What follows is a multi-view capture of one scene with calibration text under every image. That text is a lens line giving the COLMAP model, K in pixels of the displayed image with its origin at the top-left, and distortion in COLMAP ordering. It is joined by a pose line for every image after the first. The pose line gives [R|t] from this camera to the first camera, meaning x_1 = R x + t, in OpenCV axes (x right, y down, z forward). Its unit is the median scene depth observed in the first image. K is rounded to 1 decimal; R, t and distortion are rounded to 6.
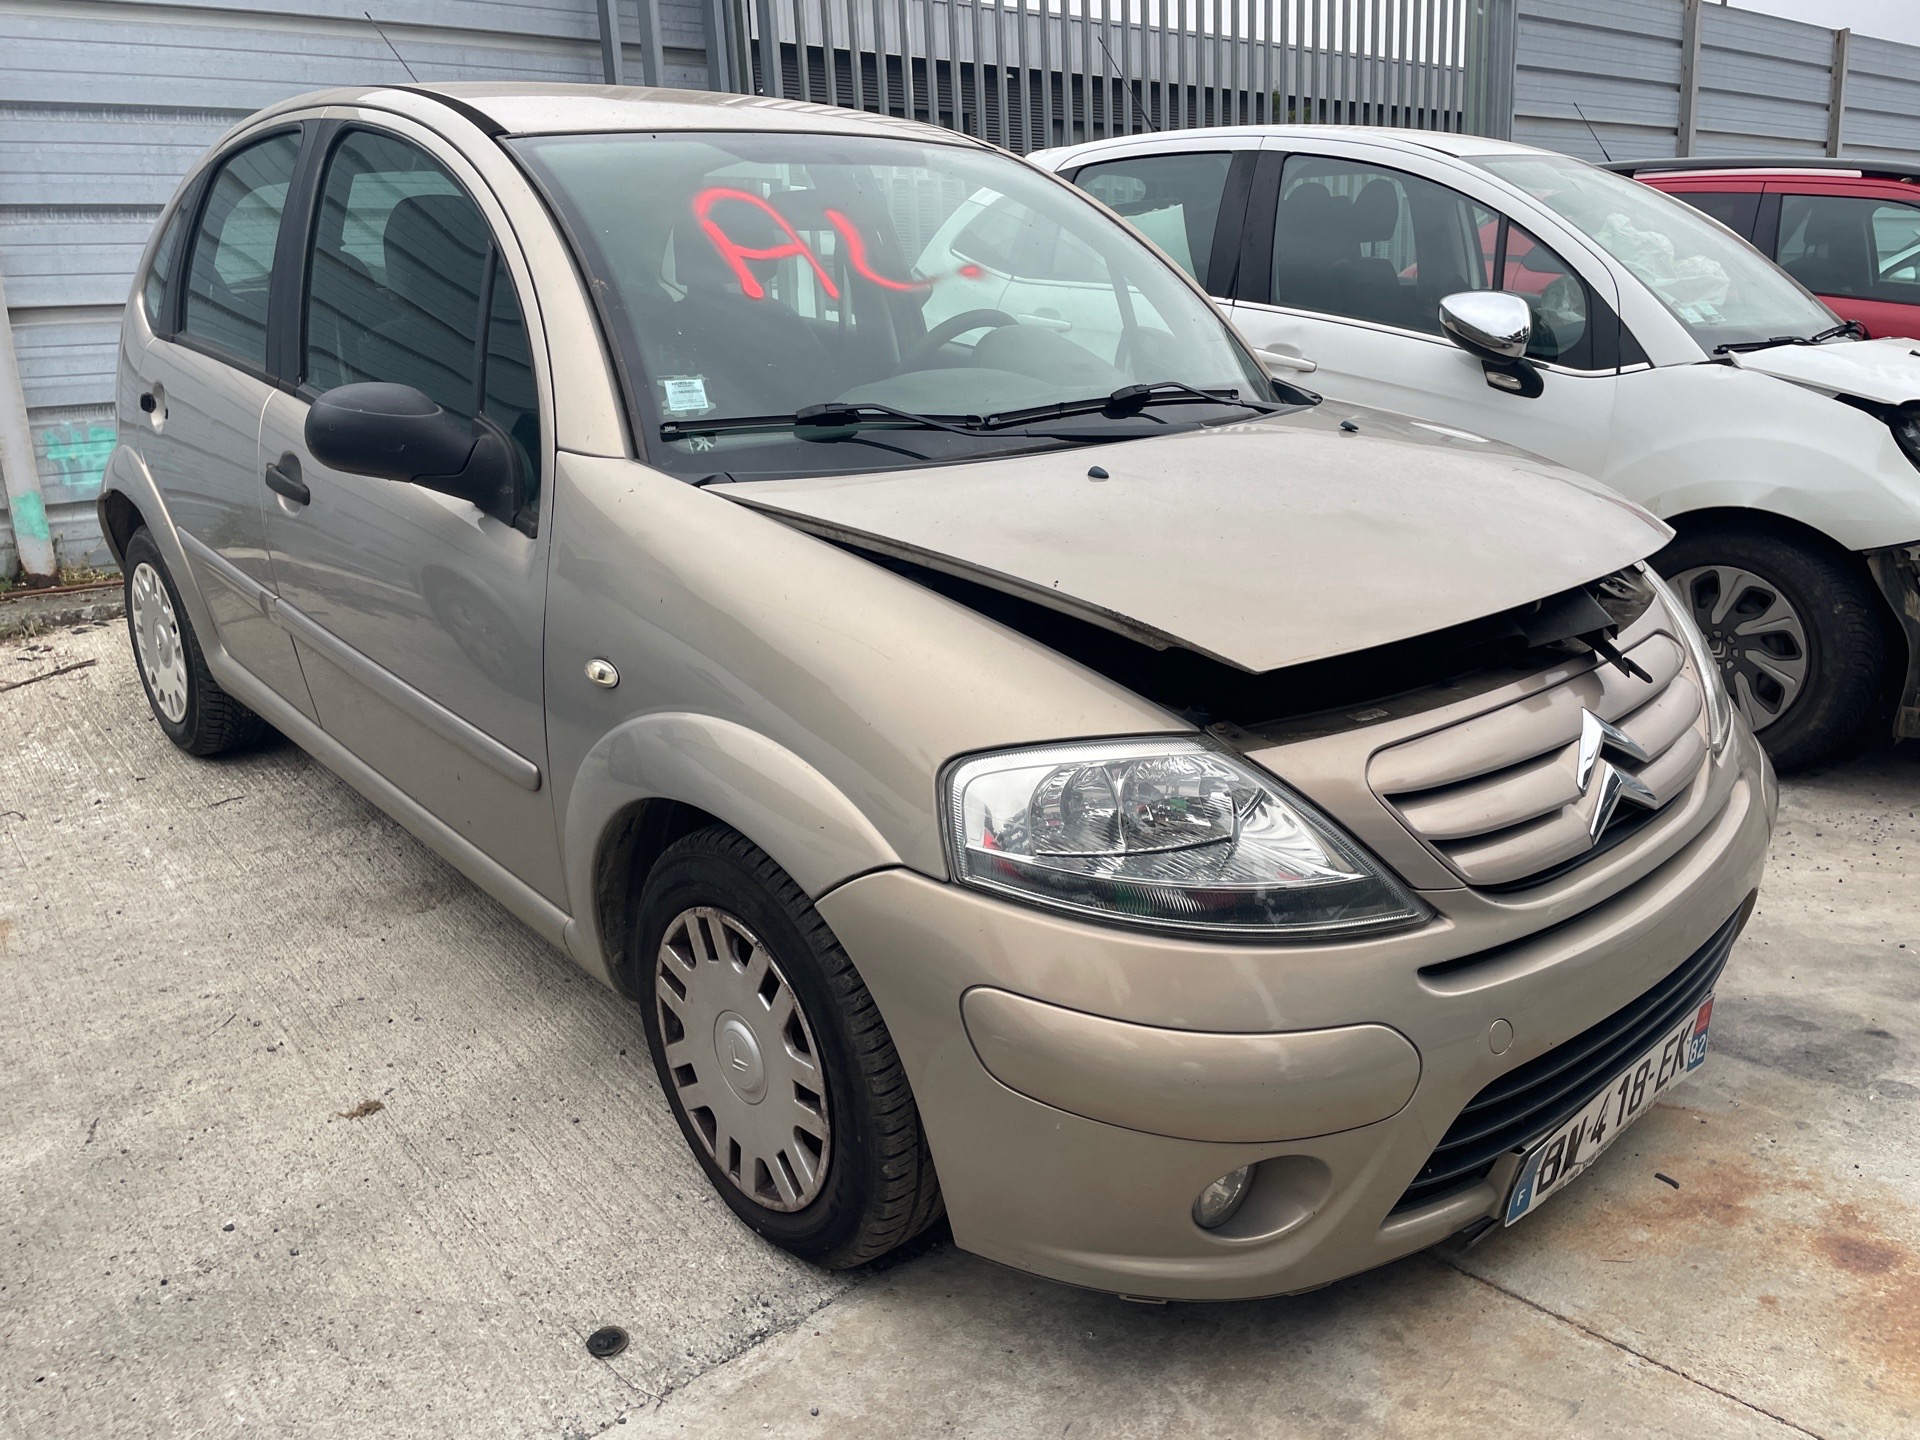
lens RADIAL K [[1446.6, 0, 959.0], [0, 1446.6, 717.8], [0, 0, 1]] dist [0.079694, -0.100421]
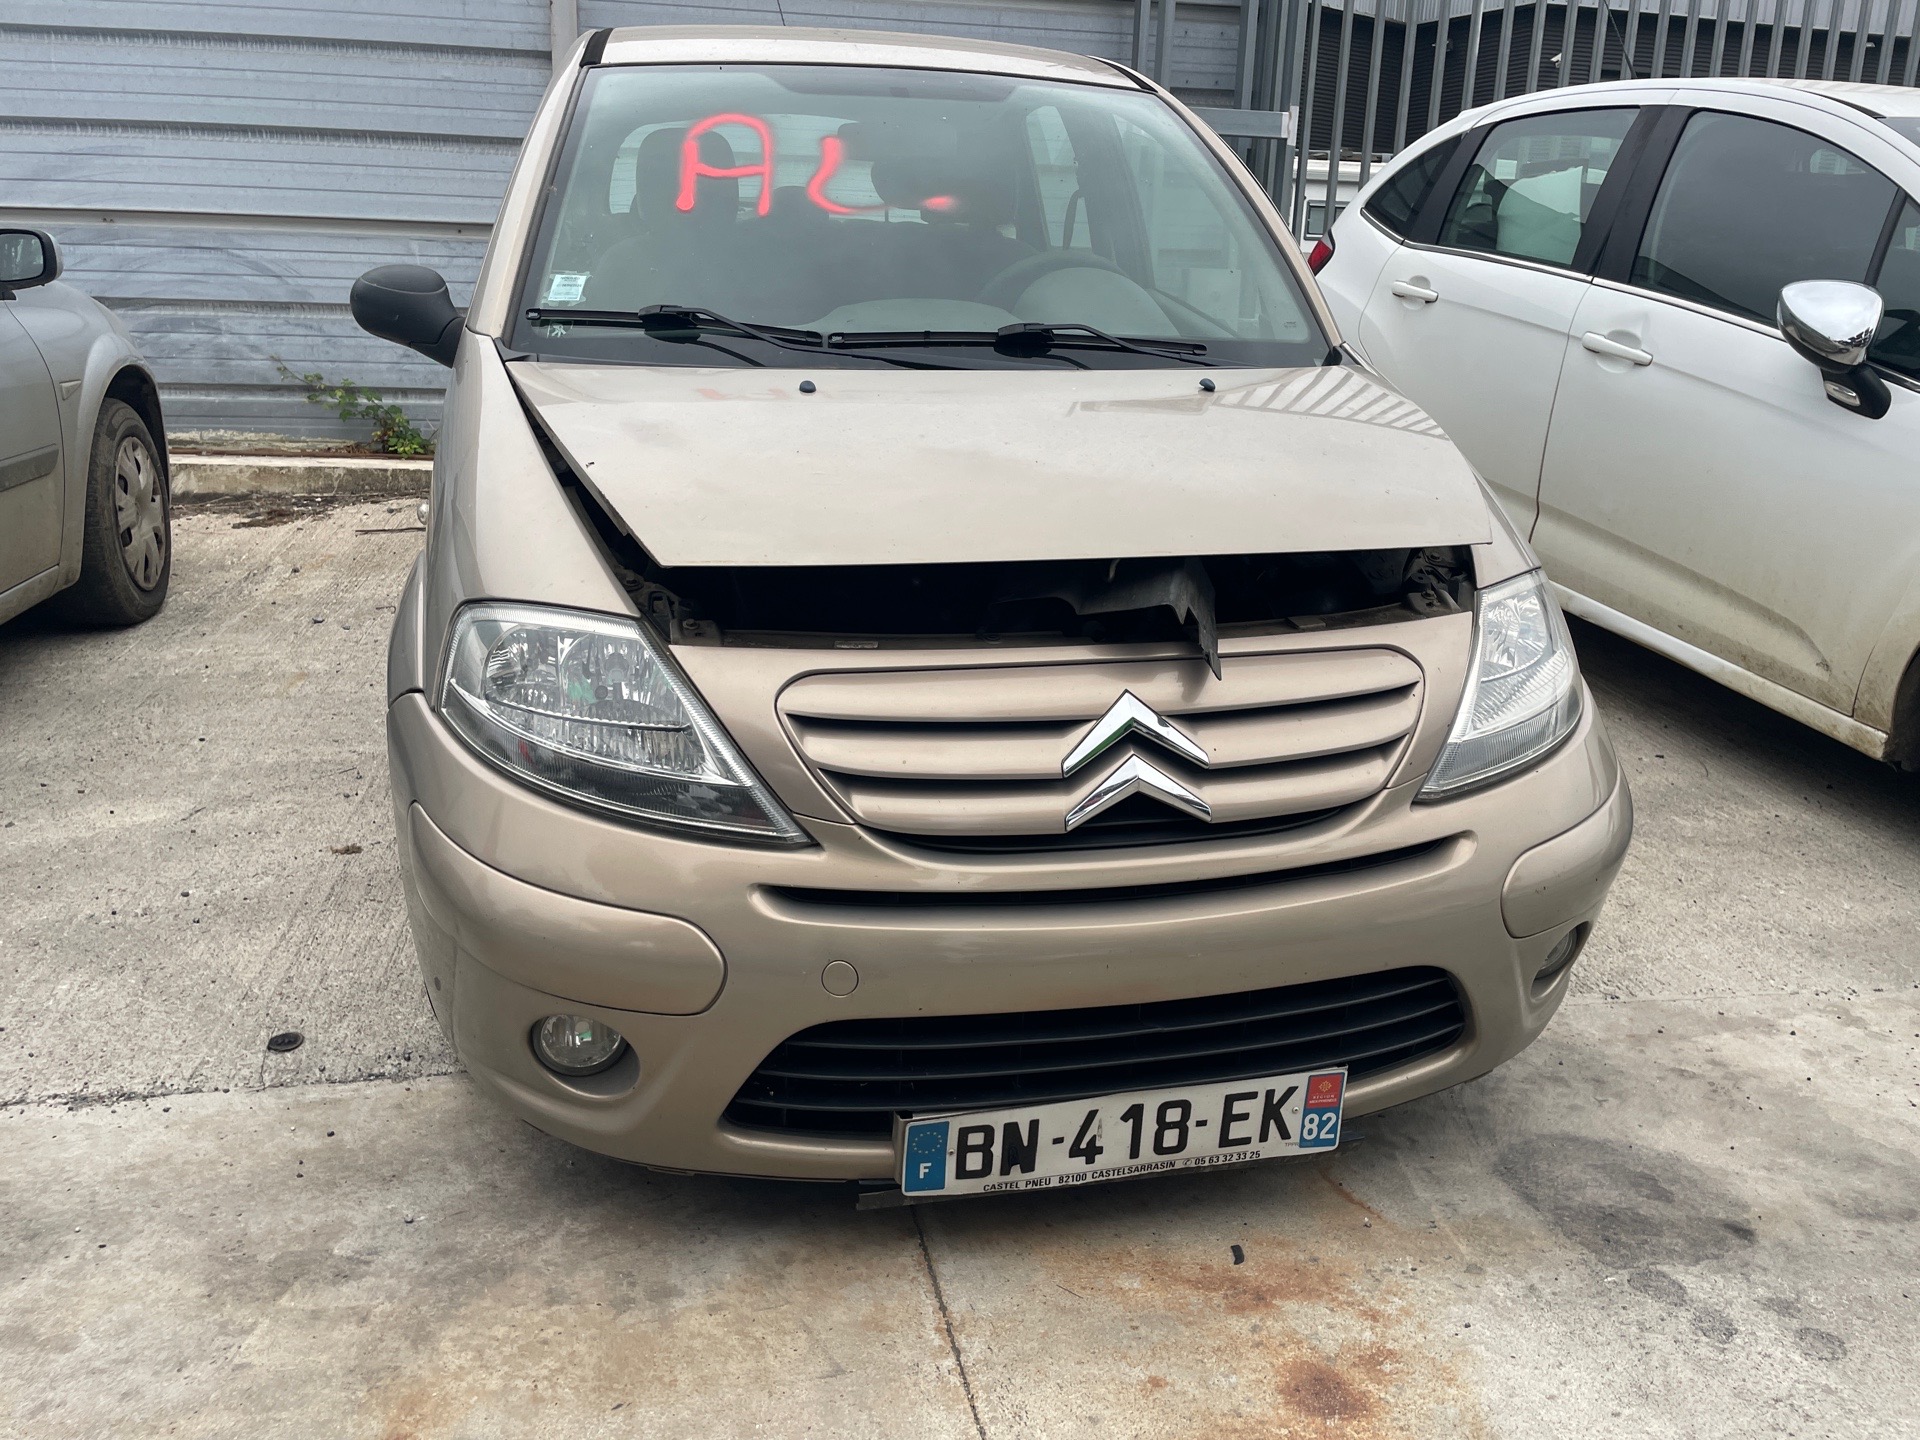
lens RADIAL K [[1446.6, 0, 965.7], [0, 1446.6, 738.4], [0, 0, 1]] dist [0.079694, -0.100421]
pose [[0.871747, 0.205210, -0.444911, 0.644230], [-0.193464, 0.978445, 0.072228, -0.020399], [0.450143, 0.023110, 0.892658, 0.128816]]
